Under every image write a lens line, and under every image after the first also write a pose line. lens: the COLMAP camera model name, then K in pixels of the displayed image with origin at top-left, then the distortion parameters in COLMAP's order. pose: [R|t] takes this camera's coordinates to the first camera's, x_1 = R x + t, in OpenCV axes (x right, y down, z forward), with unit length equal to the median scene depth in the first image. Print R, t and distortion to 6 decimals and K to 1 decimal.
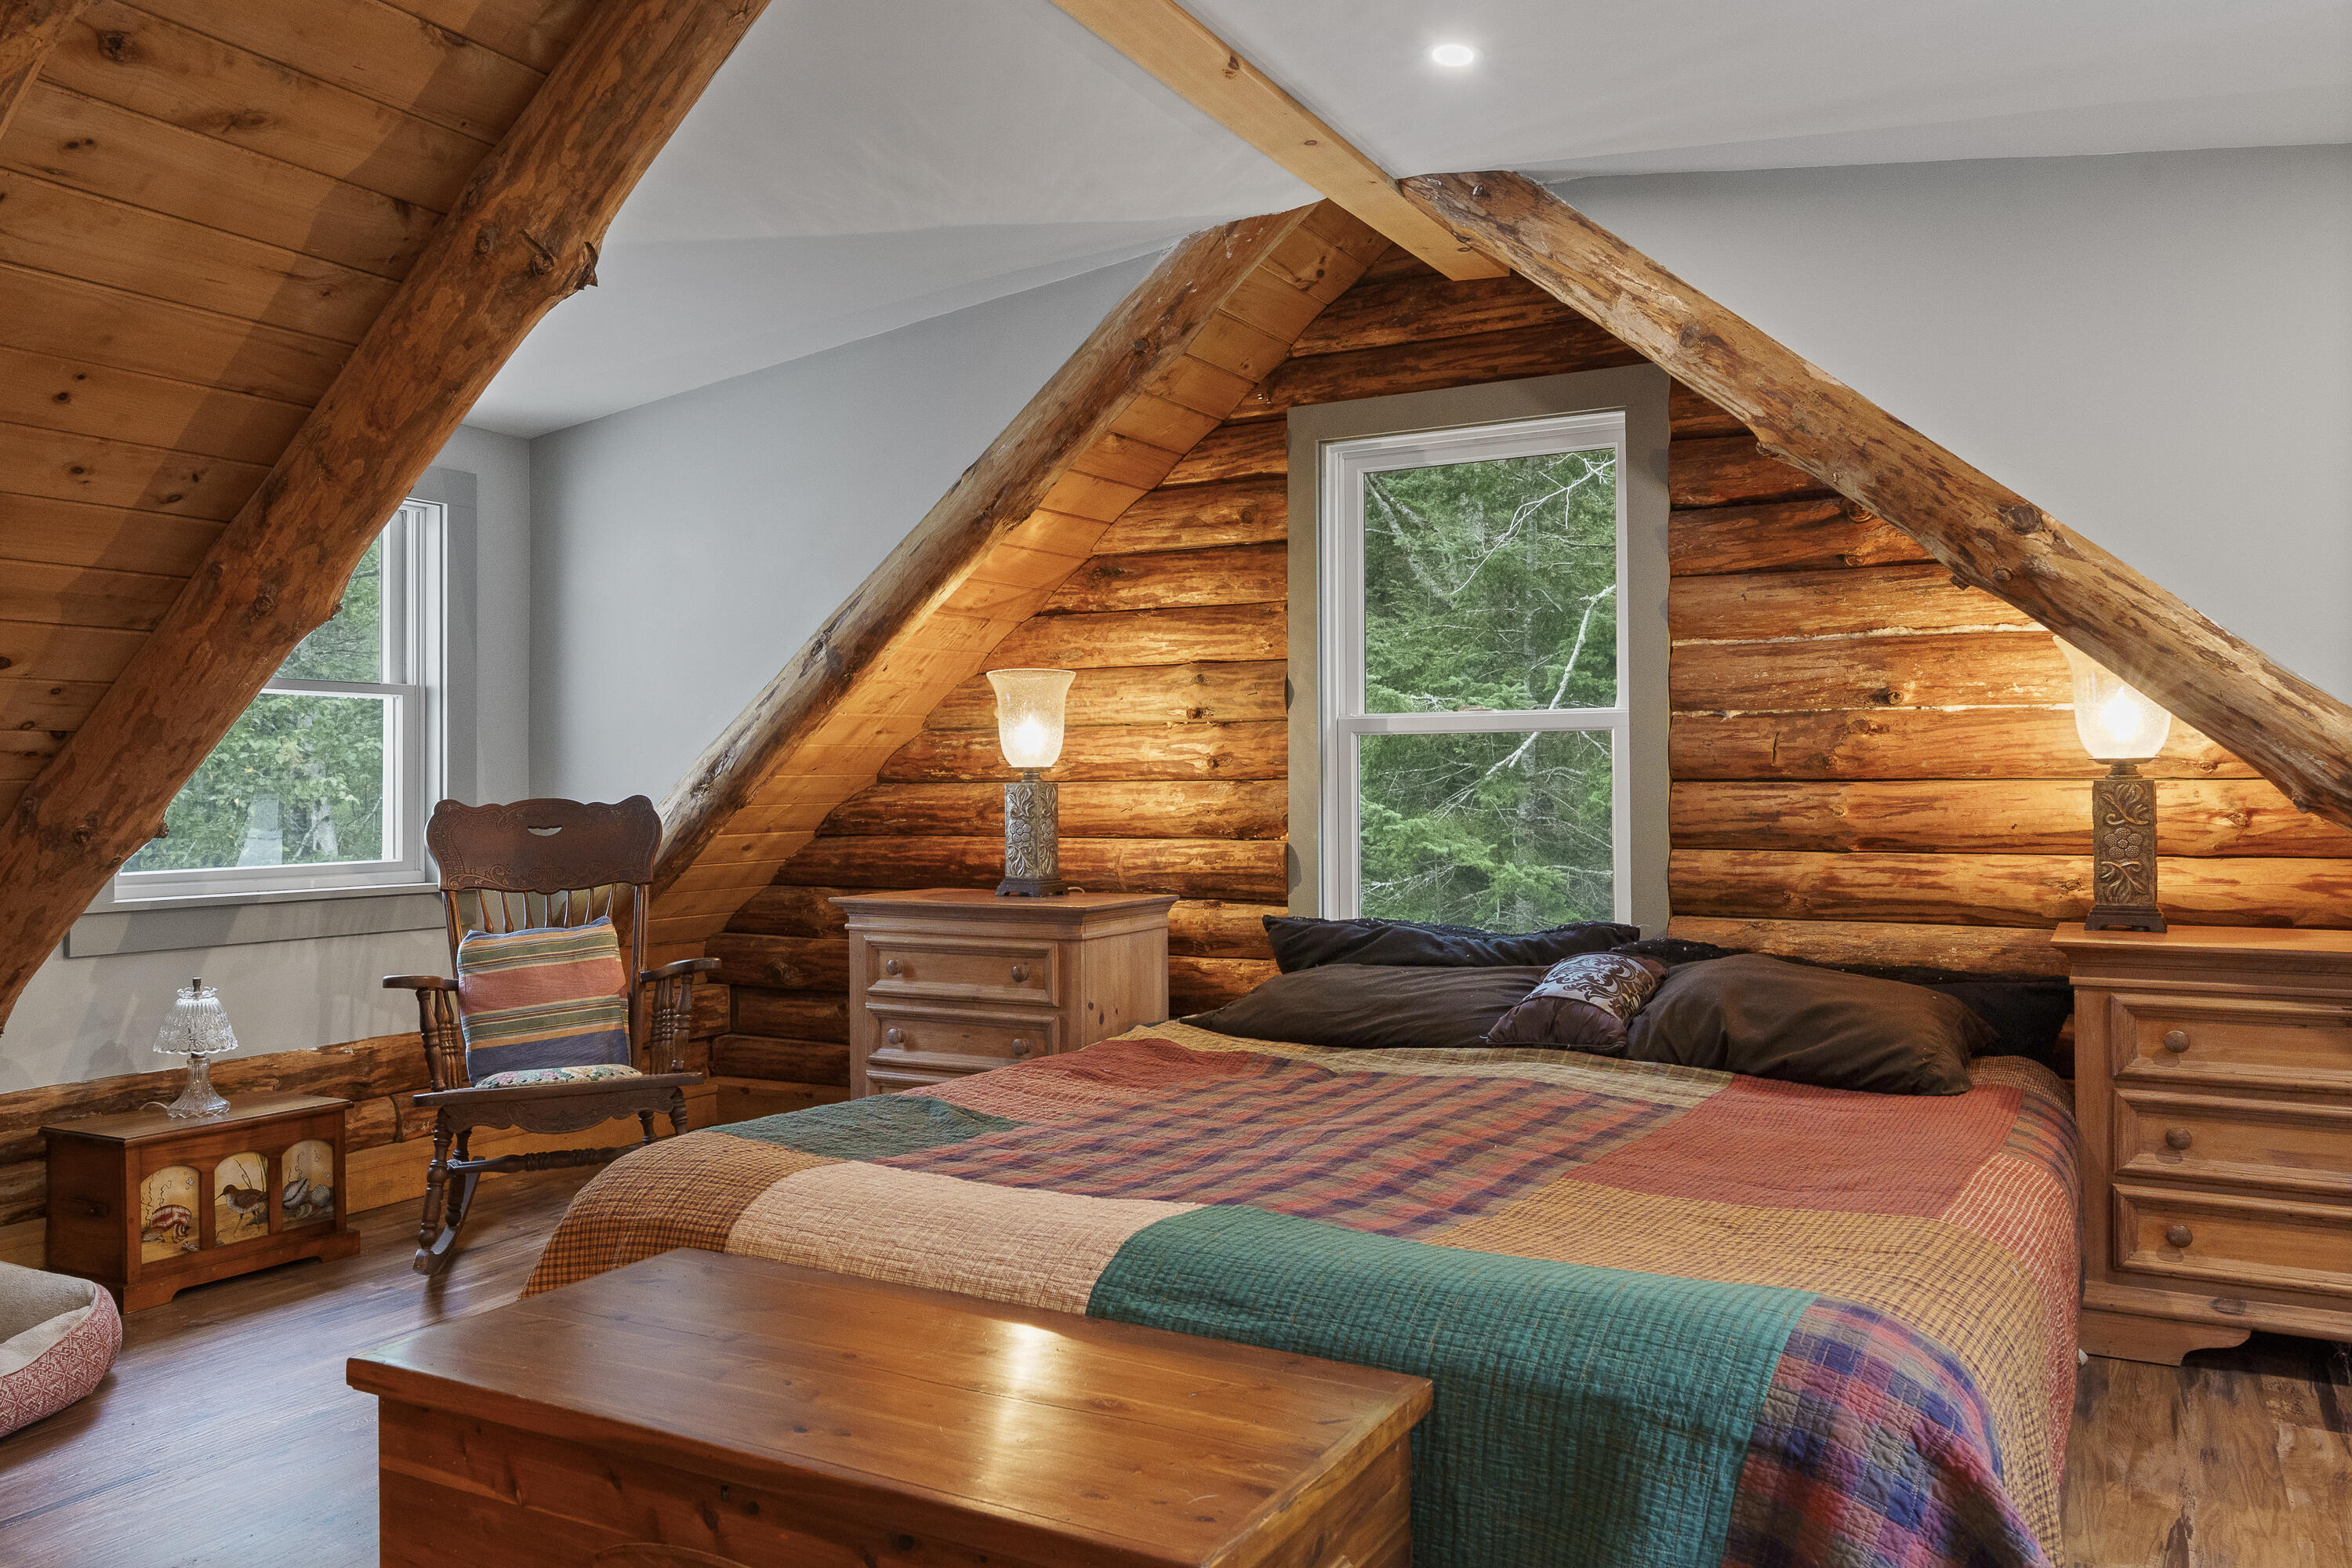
lens RADIAL K [[1696.2, 0, 1173.7], [0, 1696.2, 782.9], [0, 0, 1]] dist [0.004717, 0.003976]
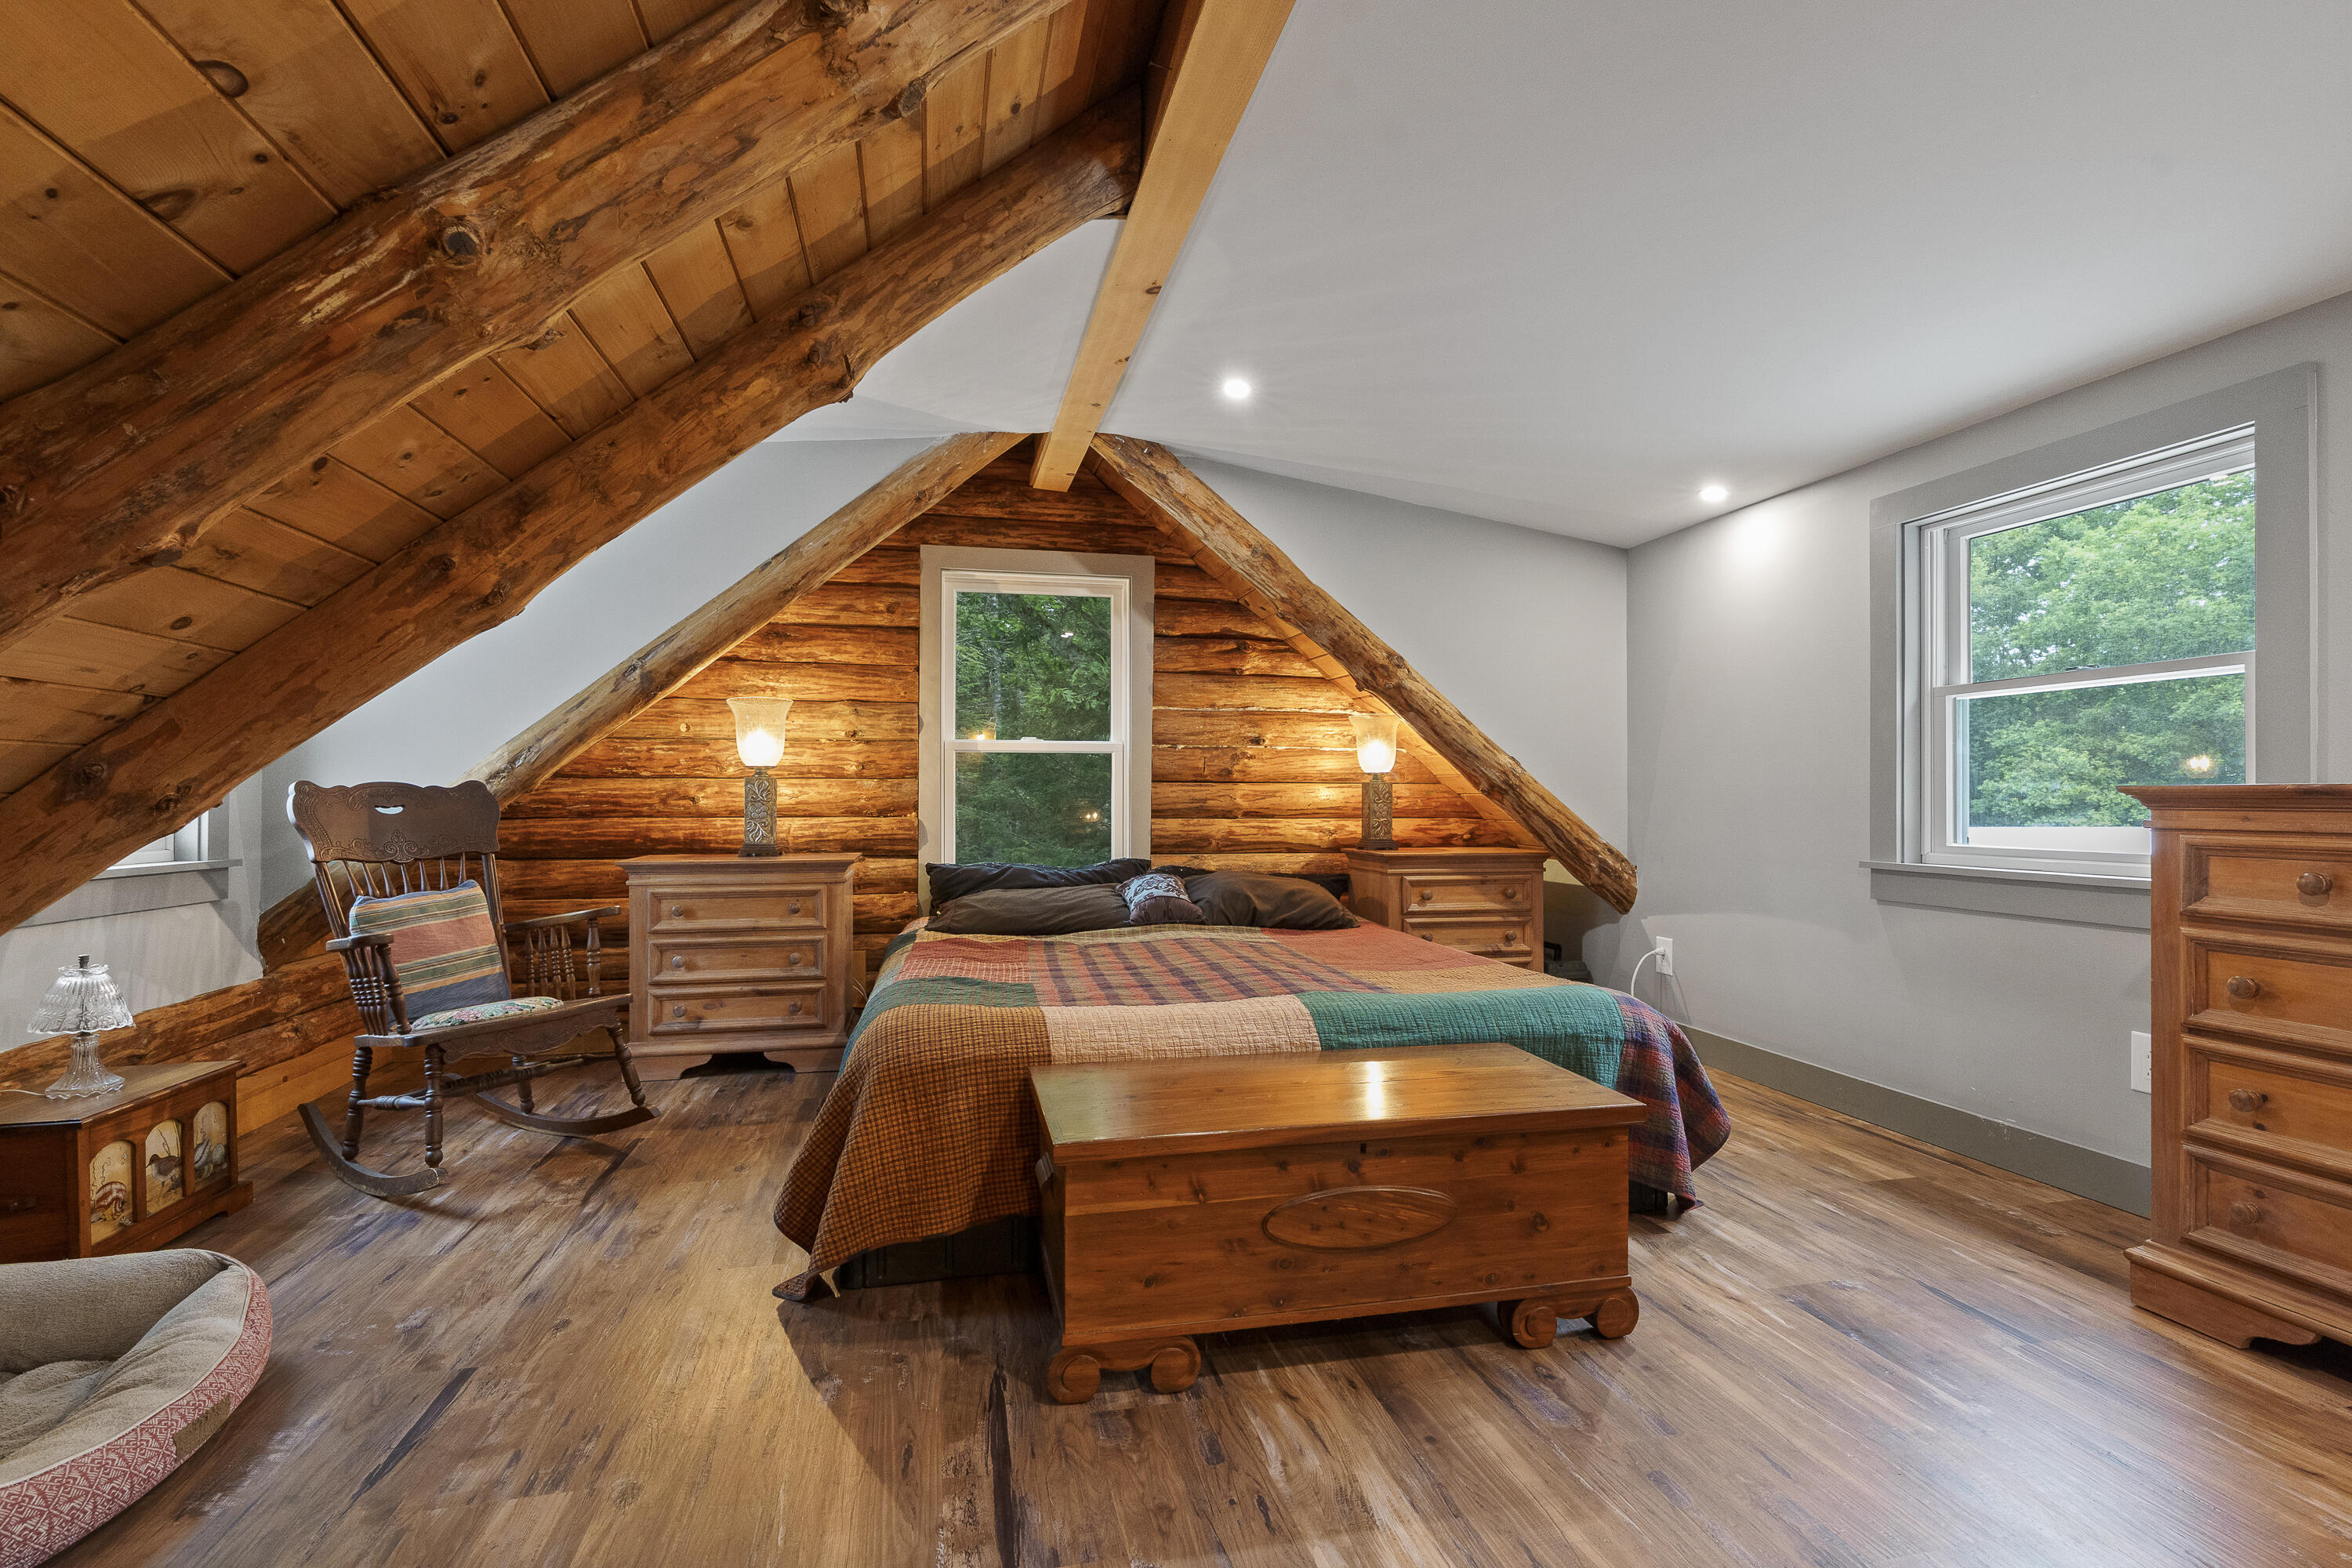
lens RADIAL K [[1073.2, 0, 1136.0], [0, 1073.2, 798.6], [0, 0, 1]] dist [-0.008474, 0.003359]
pose [[0.752700, 0.006711, 0.658330, -0.500482], [-0.006138, 0.999976, -0.003175, 0.021427], [-0.658335, -0.001651, 0.752723, 0.127688]]
